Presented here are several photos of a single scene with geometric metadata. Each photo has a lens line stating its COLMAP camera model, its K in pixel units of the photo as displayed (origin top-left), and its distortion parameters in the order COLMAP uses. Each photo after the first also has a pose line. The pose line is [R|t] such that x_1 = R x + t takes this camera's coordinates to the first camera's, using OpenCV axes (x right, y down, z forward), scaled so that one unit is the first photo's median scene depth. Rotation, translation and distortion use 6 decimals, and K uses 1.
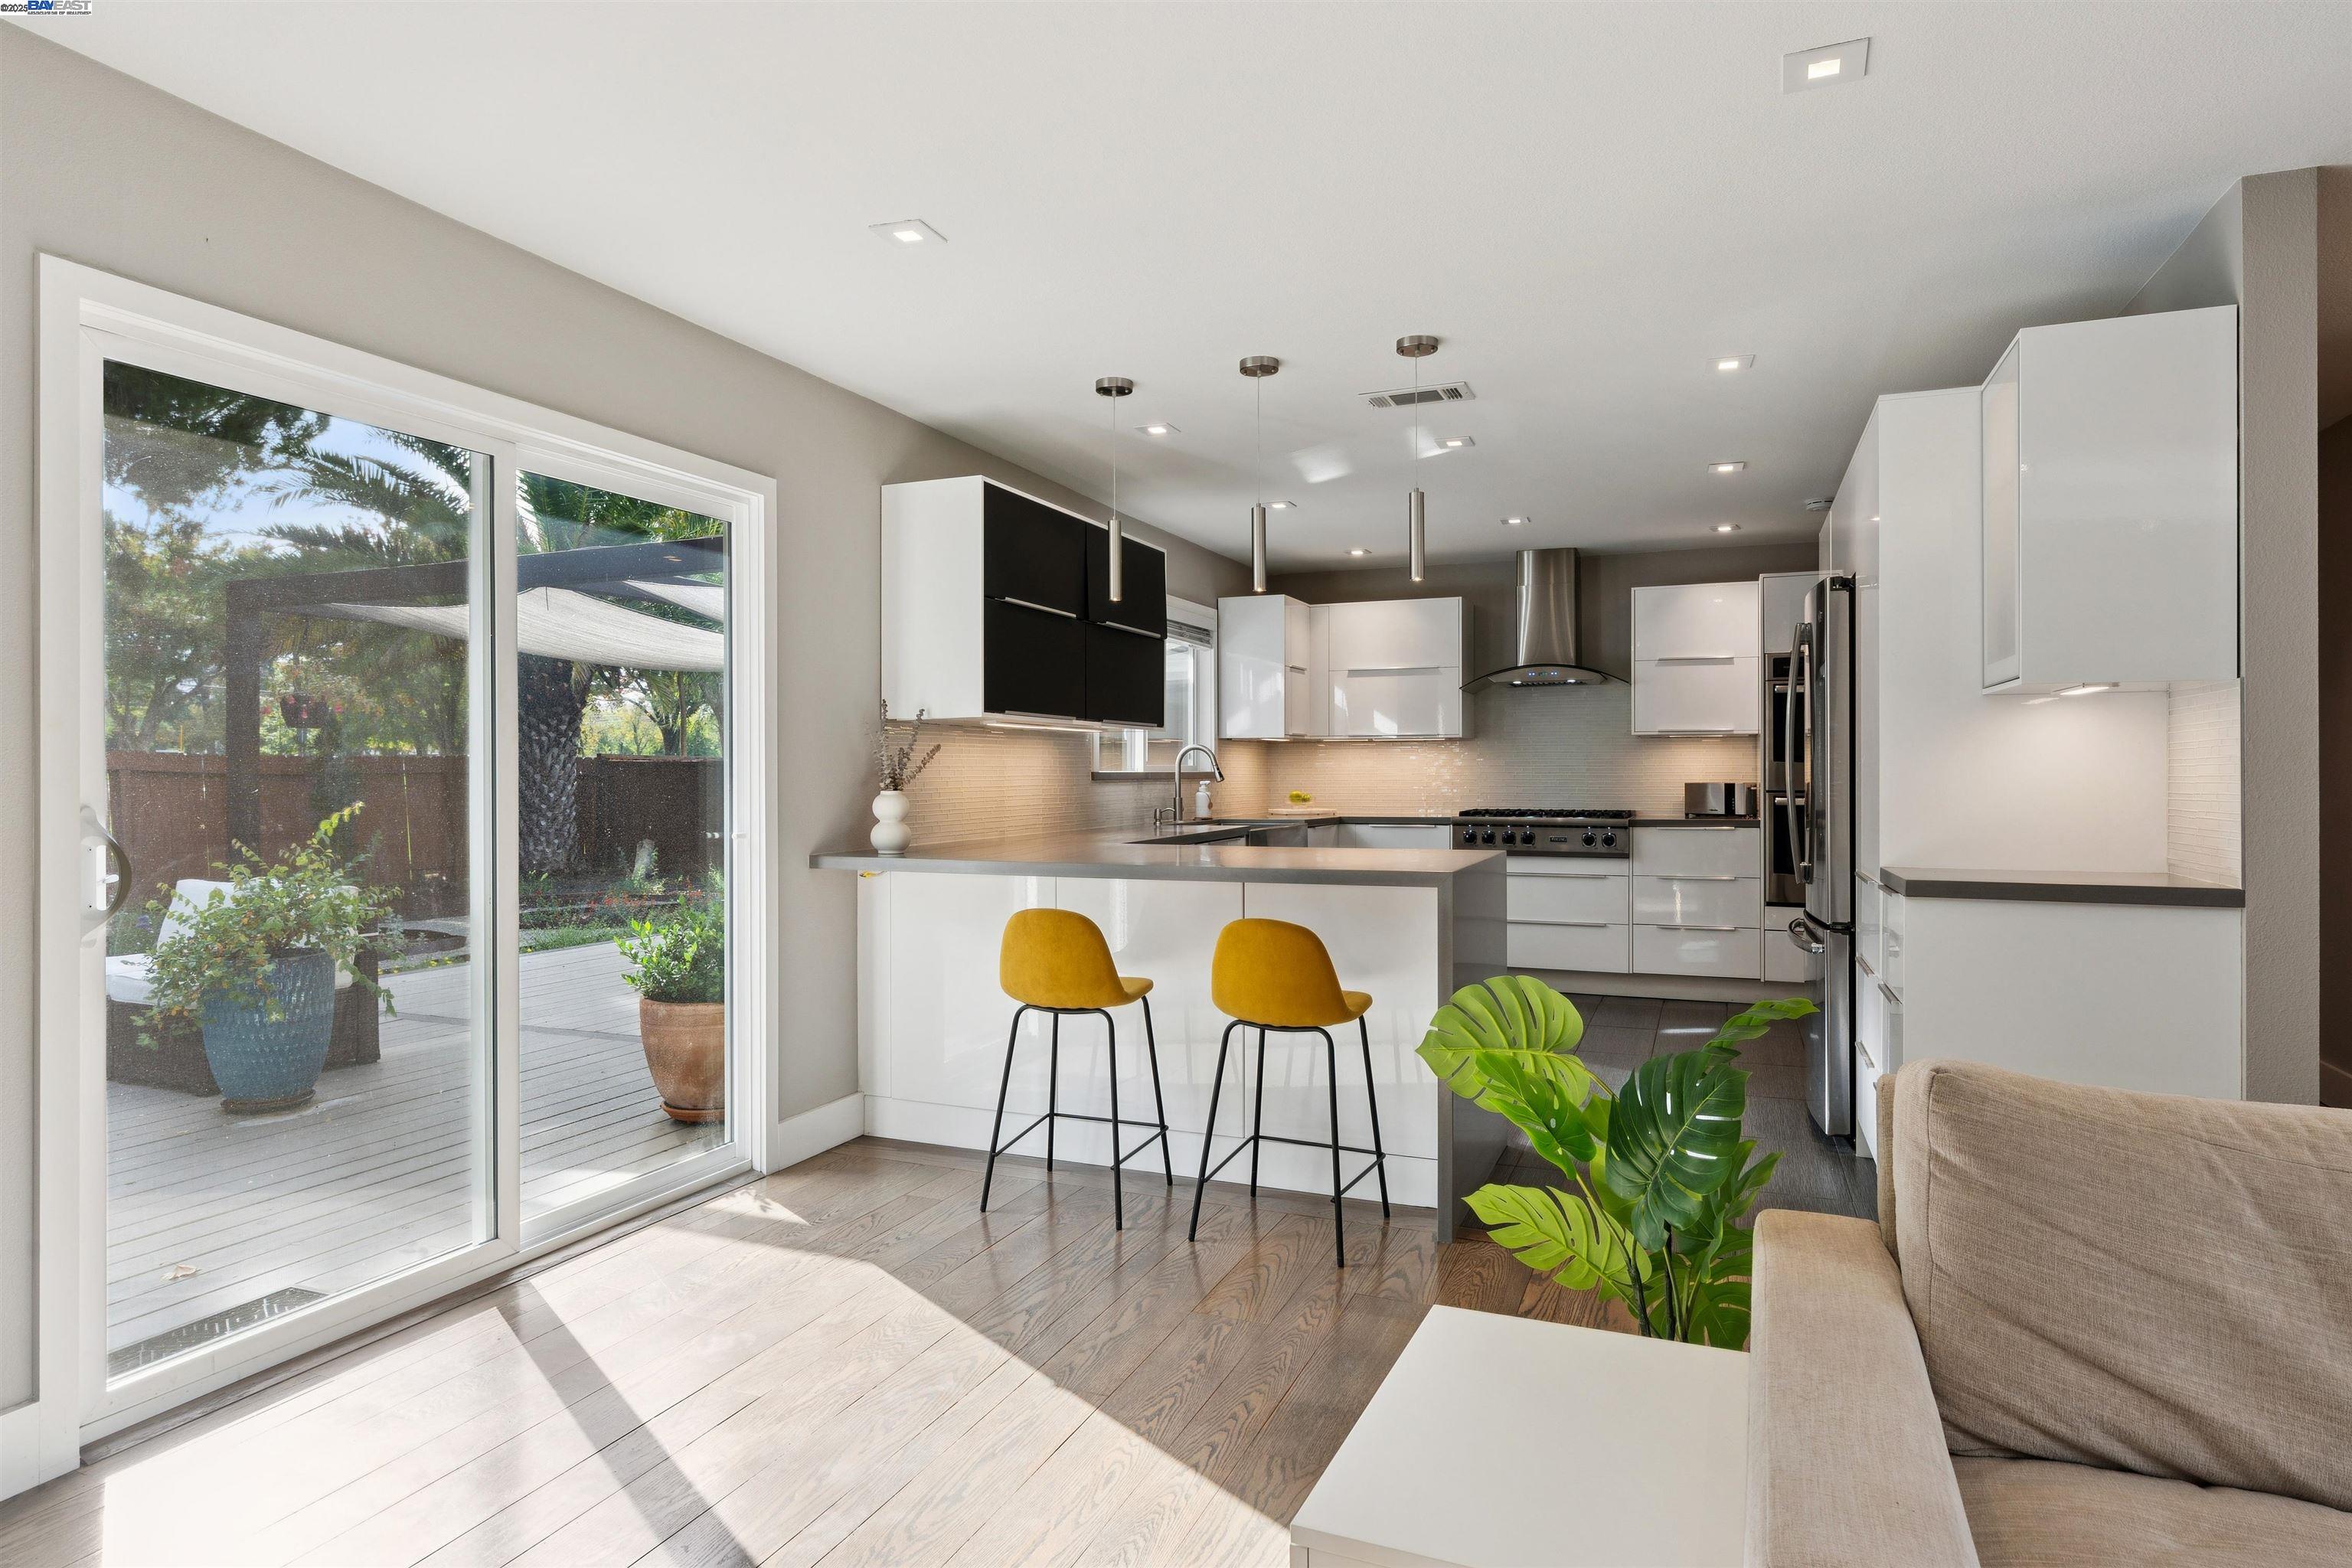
lens RADIAL K [[1313.0, 0, 1188.9], [0, 1313.0, 771.7], [0, 0, 1]] dist [0.000369, 0.003776]
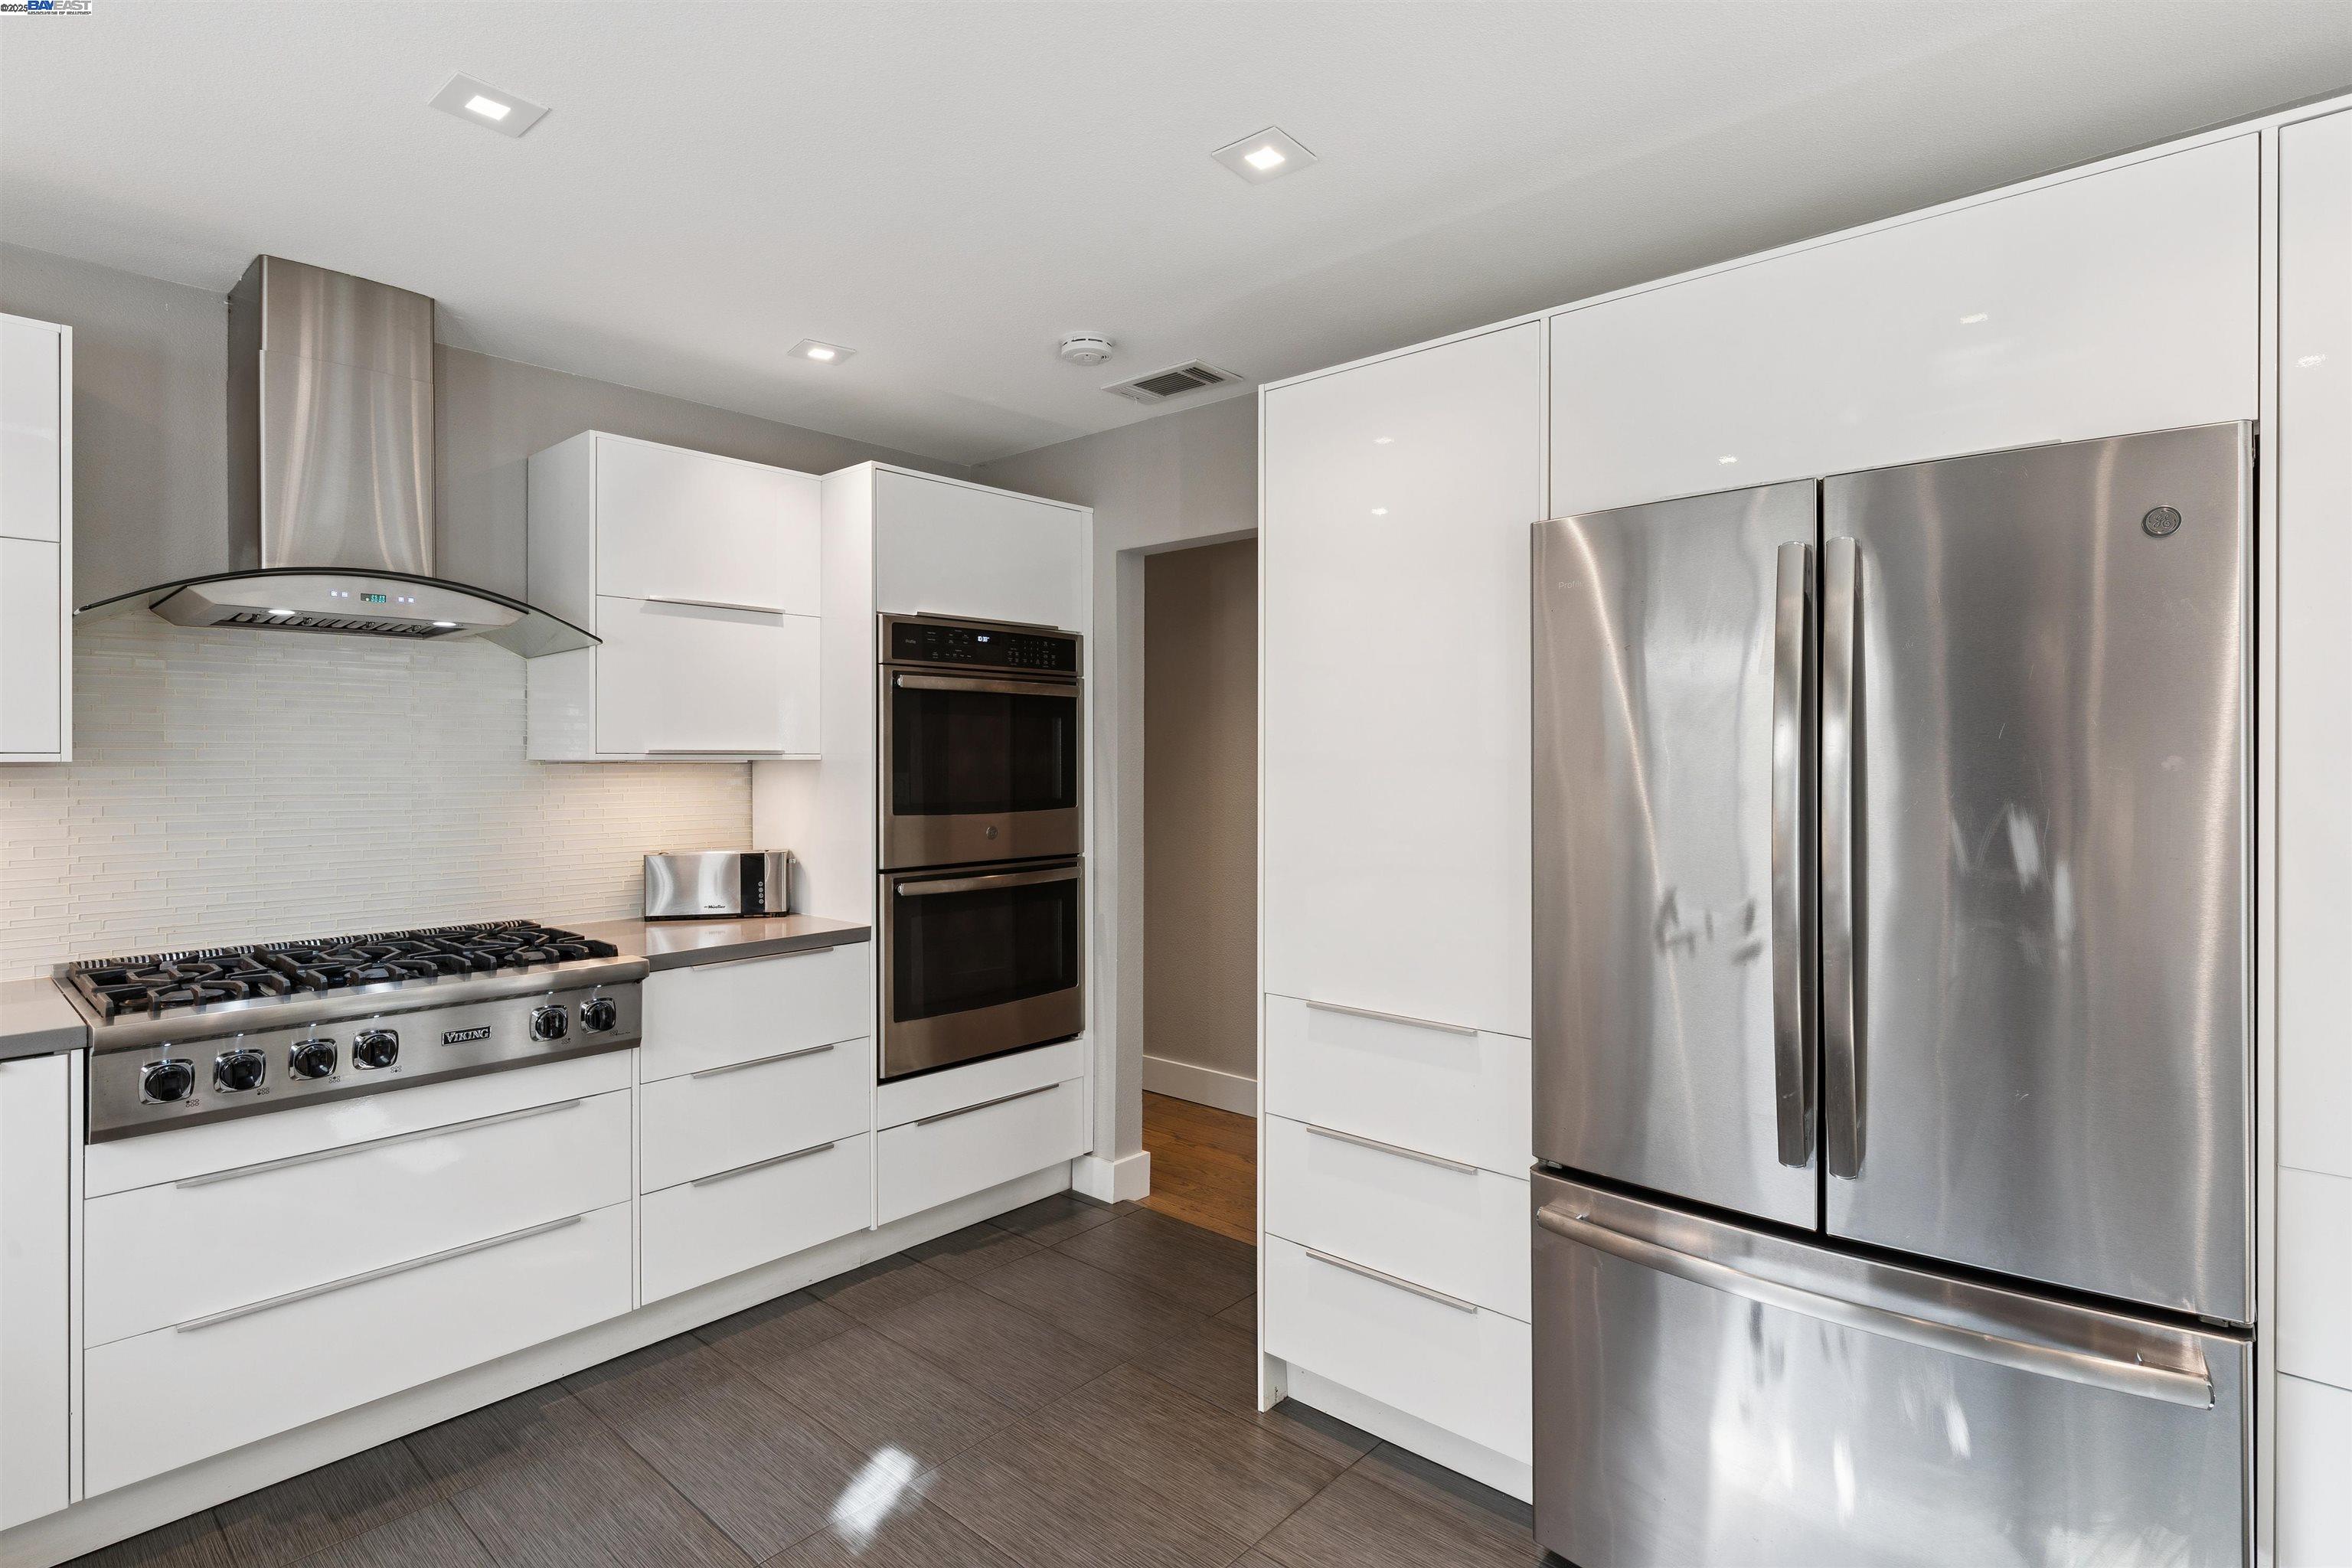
lens RADIAL K [[1164.6, 0, 1164.4], [0, 1164.6, 766.6], [0, 0, 1]] dist [-0.004809, 0.001083]
pose [[0.347691, -0.003996, 0.937601, 0.034908], [-0.000590, 0.999990, 0.004481, -0.027602], [-0.937609, -0.002111, 0.347685, 0.679955]]
